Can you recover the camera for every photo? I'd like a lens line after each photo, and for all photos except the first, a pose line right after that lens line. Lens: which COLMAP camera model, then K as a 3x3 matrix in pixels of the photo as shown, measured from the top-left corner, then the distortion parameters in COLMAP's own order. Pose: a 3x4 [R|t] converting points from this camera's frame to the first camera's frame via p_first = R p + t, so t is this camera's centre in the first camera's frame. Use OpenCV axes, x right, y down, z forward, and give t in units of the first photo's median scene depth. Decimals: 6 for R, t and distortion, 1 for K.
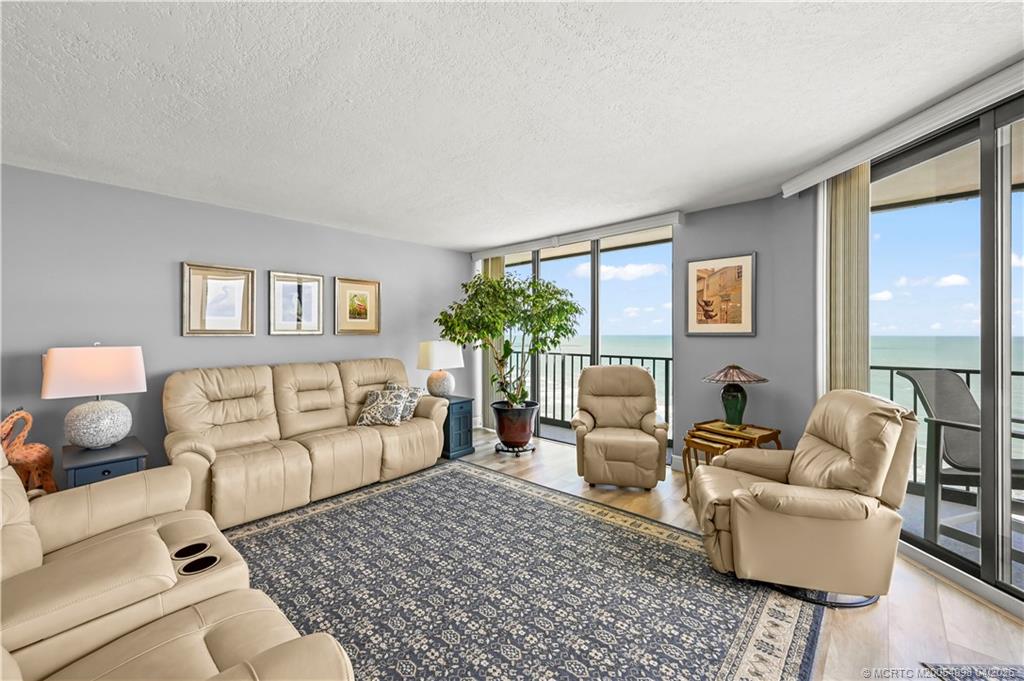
lens RADIAL K [[406.3, 0, 507.8], [0, 406.3, 331.6], [0, 0, 1]] dist [0.000505, -0.000042]
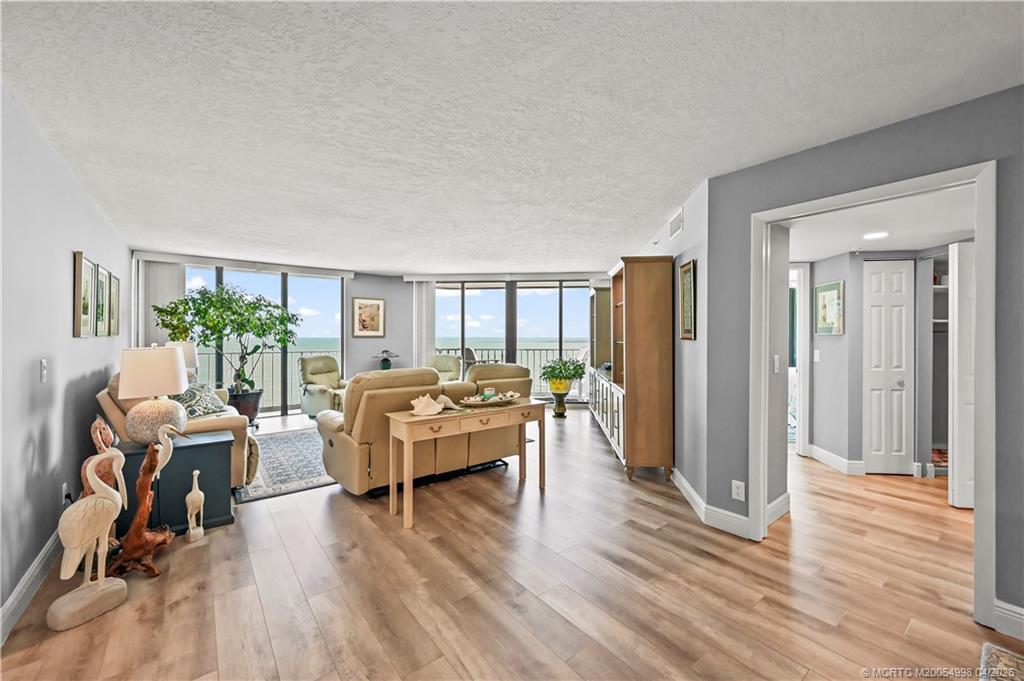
lens RADIAL K [[406.3, 0, 521.9], [0, 406.3, 337.2], [0, 0, 1]] dist [0.000505, -0.000042]
pose [[0.151024, 0.000843, 0.988530, -1.344069], [-0.003821, 0.999993, -0.000269, 0.008437], [-0.988523, -0.003737, 0.151026, -0.066052]]
